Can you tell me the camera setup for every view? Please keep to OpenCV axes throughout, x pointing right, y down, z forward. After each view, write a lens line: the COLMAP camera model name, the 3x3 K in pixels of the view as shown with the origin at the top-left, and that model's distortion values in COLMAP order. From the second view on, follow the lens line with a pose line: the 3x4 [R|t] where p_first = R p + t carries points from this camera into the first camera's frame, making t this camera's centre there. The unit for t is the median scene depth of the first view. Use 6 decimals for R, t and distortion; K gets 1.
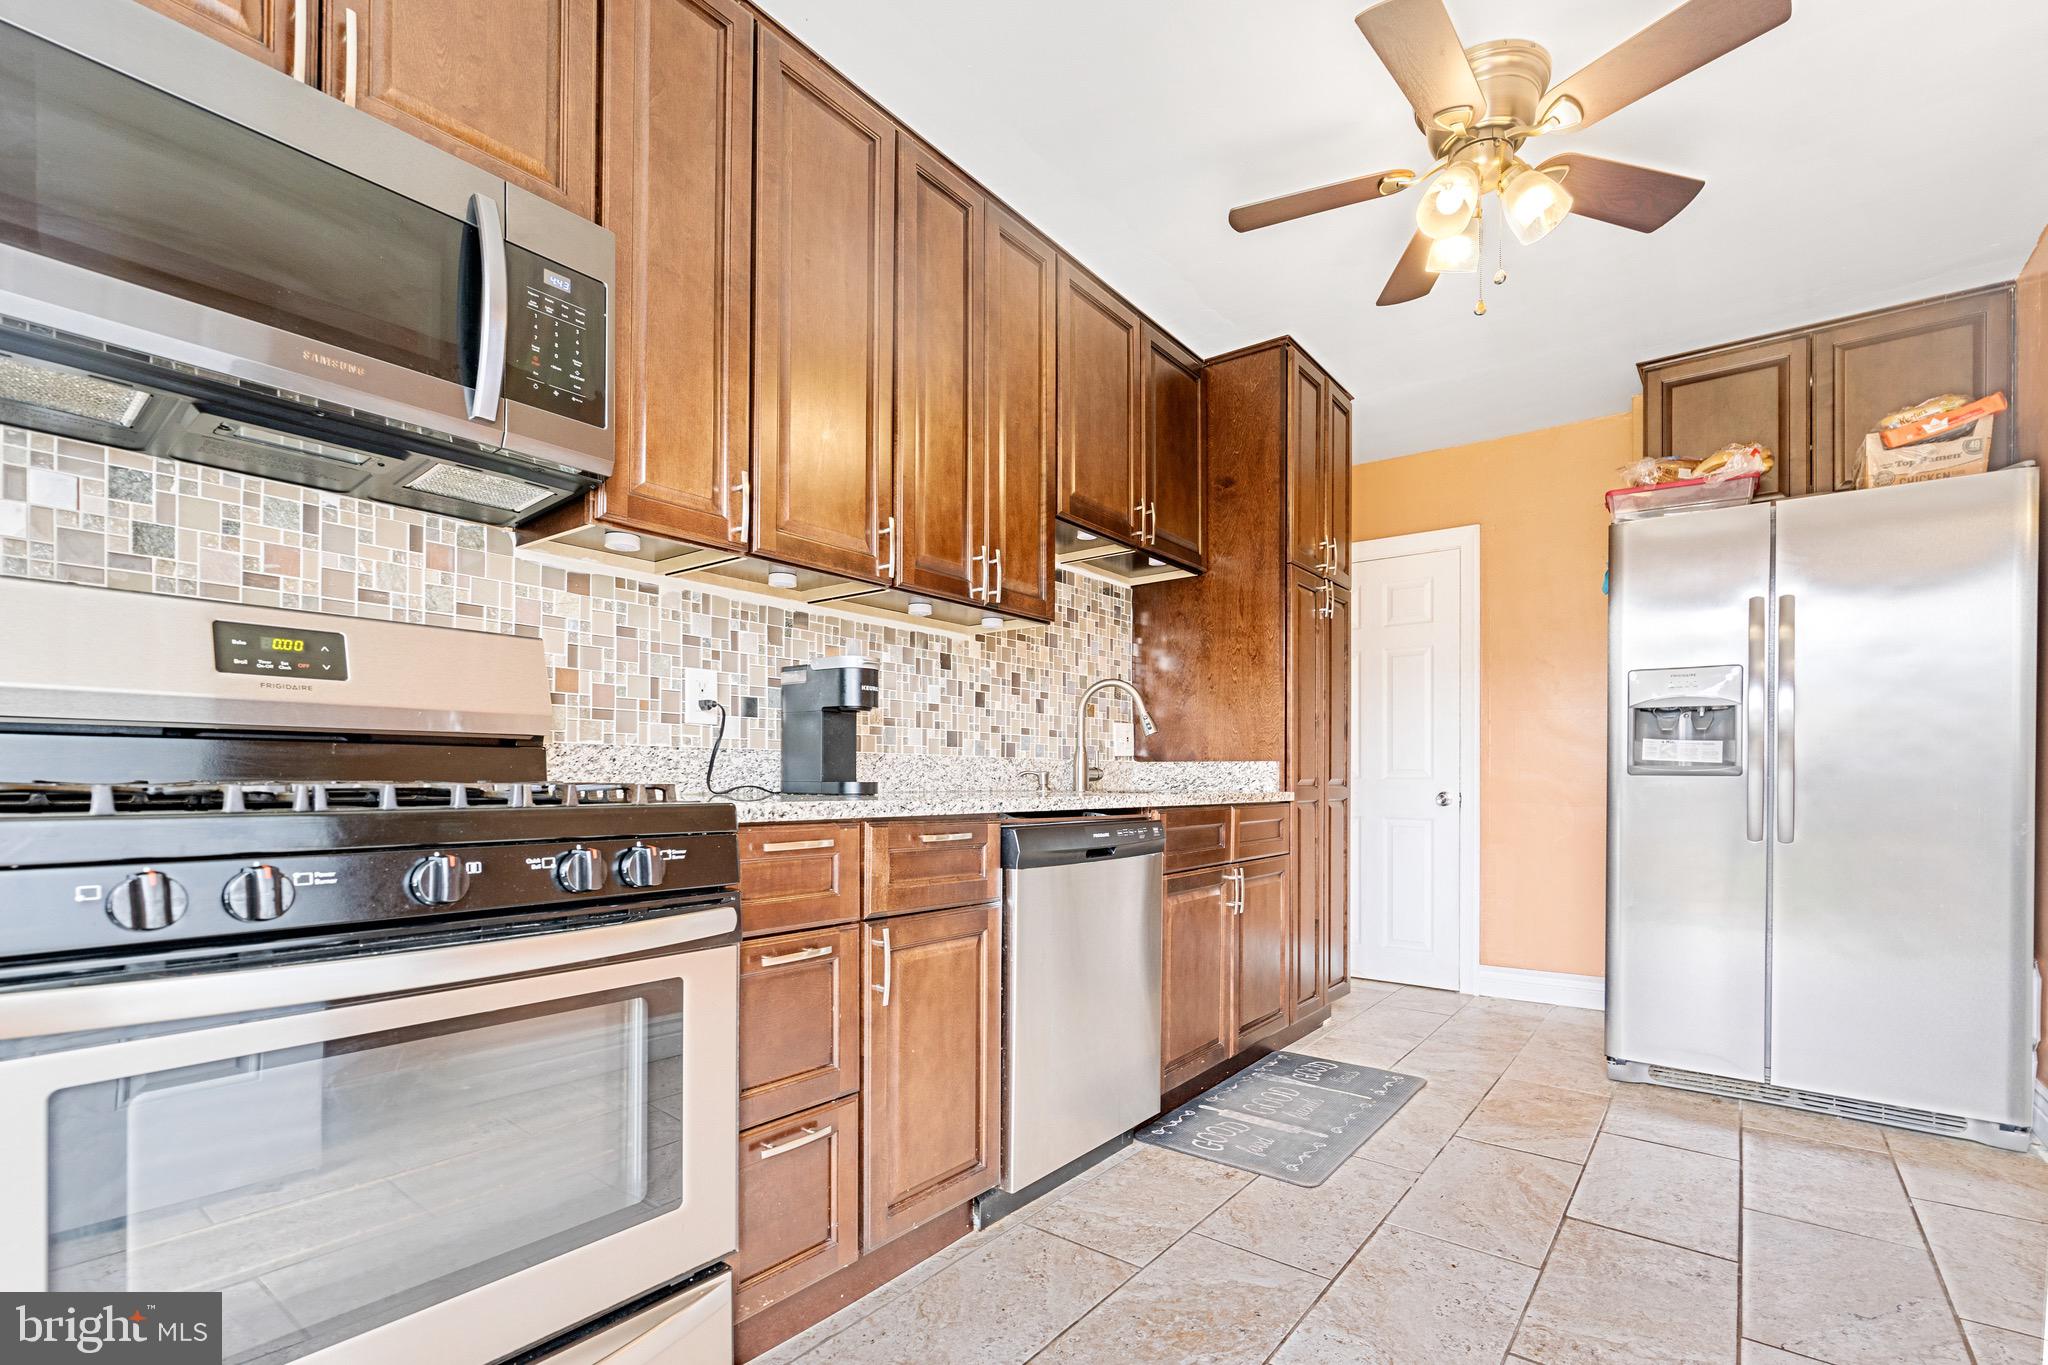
lens RADIAL K [[906.1, 0, 1032.6], [0, 906.1, 767.8], [0, 0, 1]] dist [-0.002806, -0.000568]
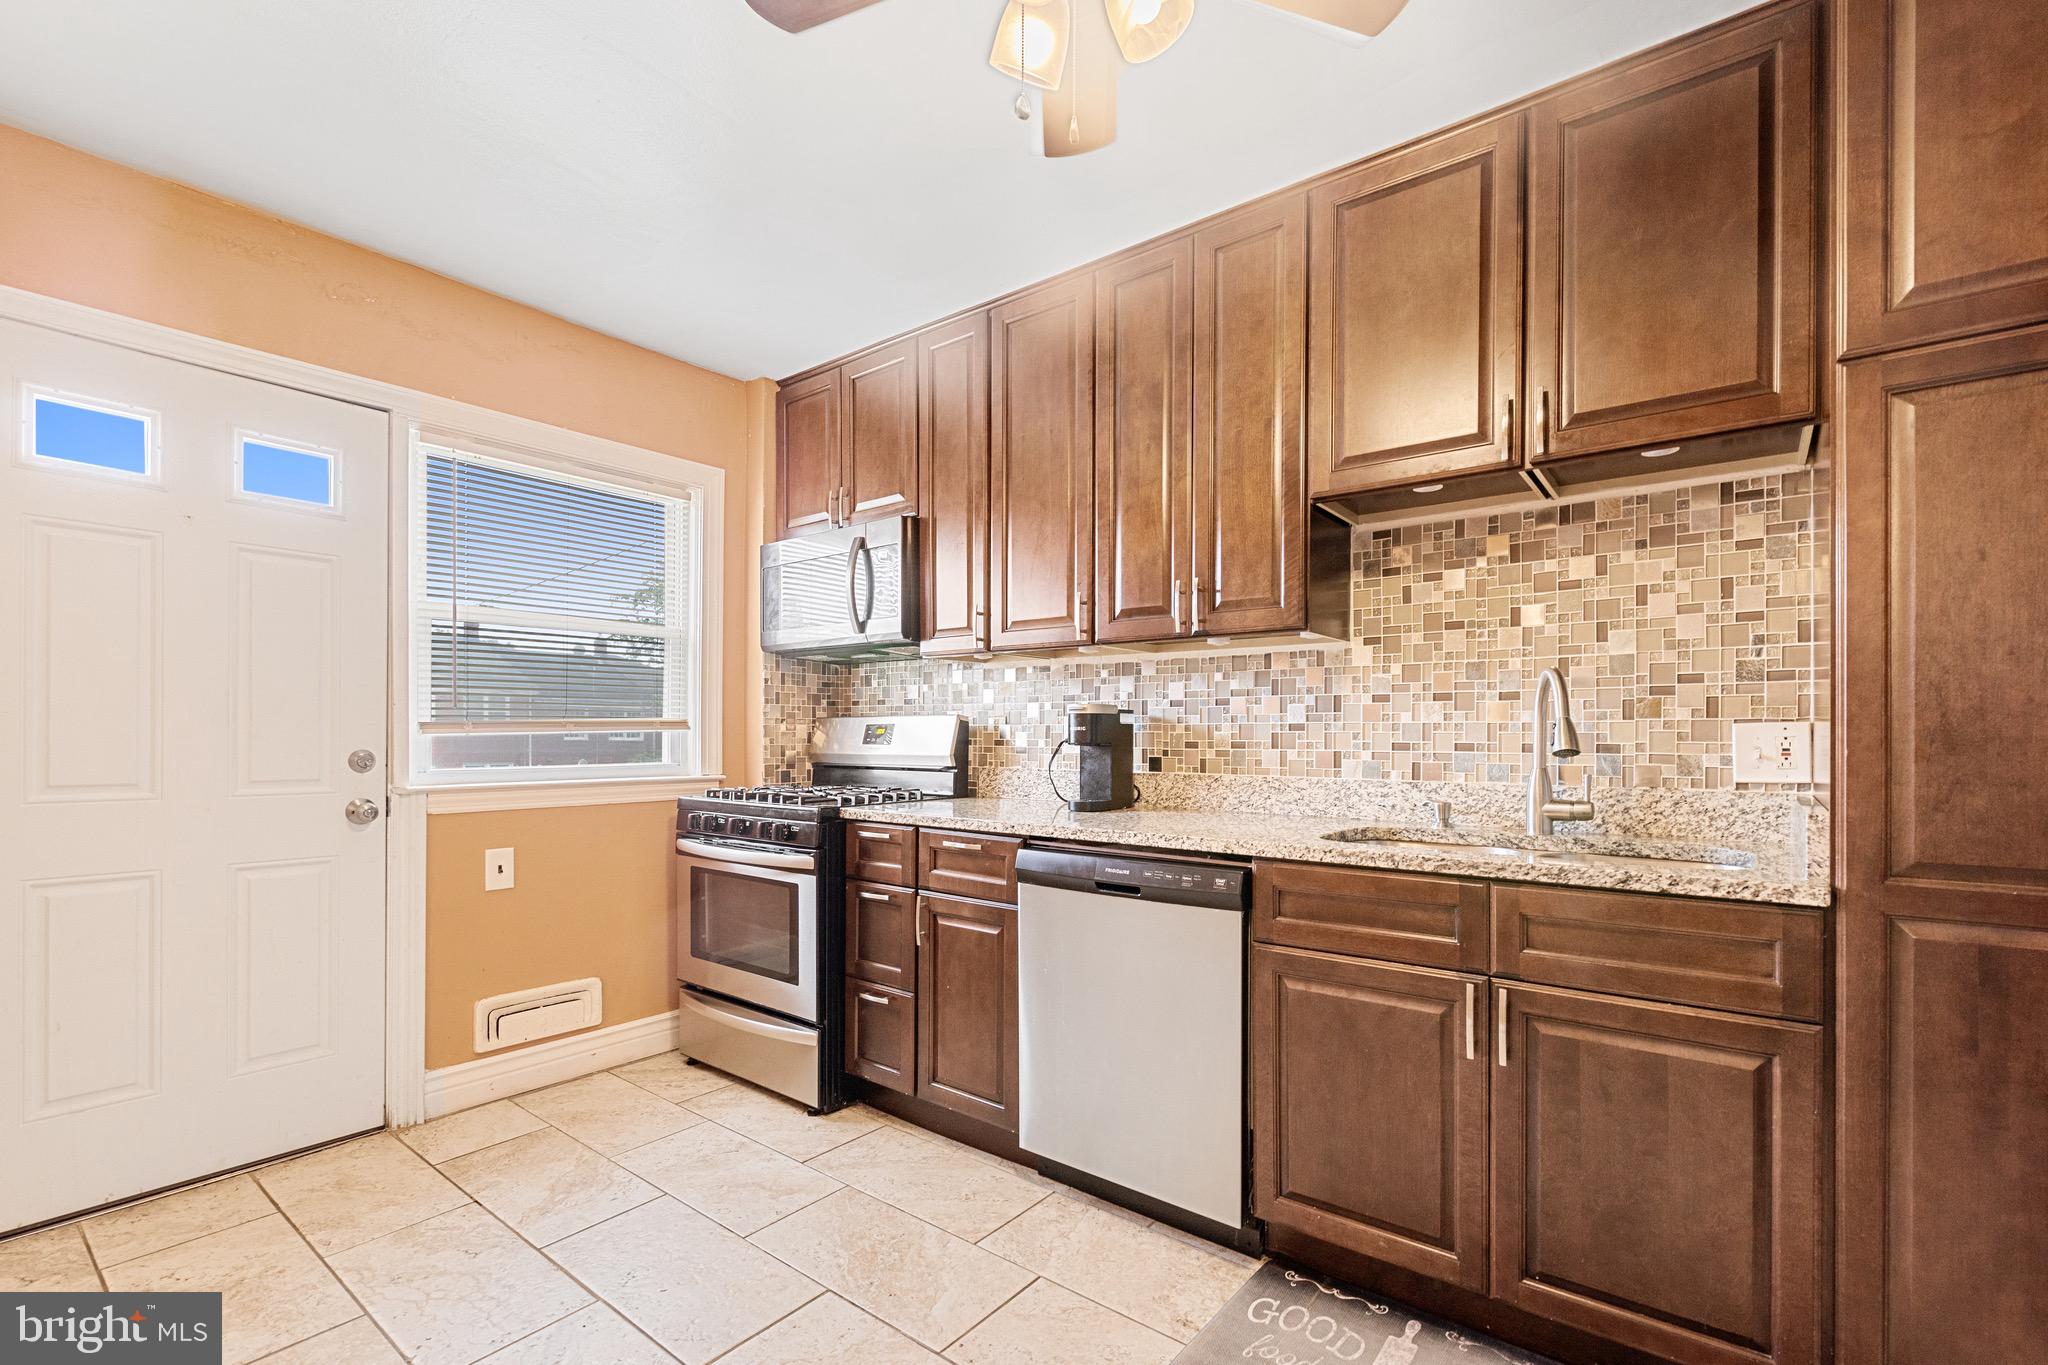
lens RADIAL K [[906.1, 0, 1040.0], [0, 906.1, 739.5], [0, 0, 1]] dist [-0.002806, -0.000568]
pose [[0.001909, 0.000050, -0.999998, 0.911311], [0.007382, 0.999973, 0.000064, -0.060218], [0.999971, -0.007382, 0.001908, 0.783700]]
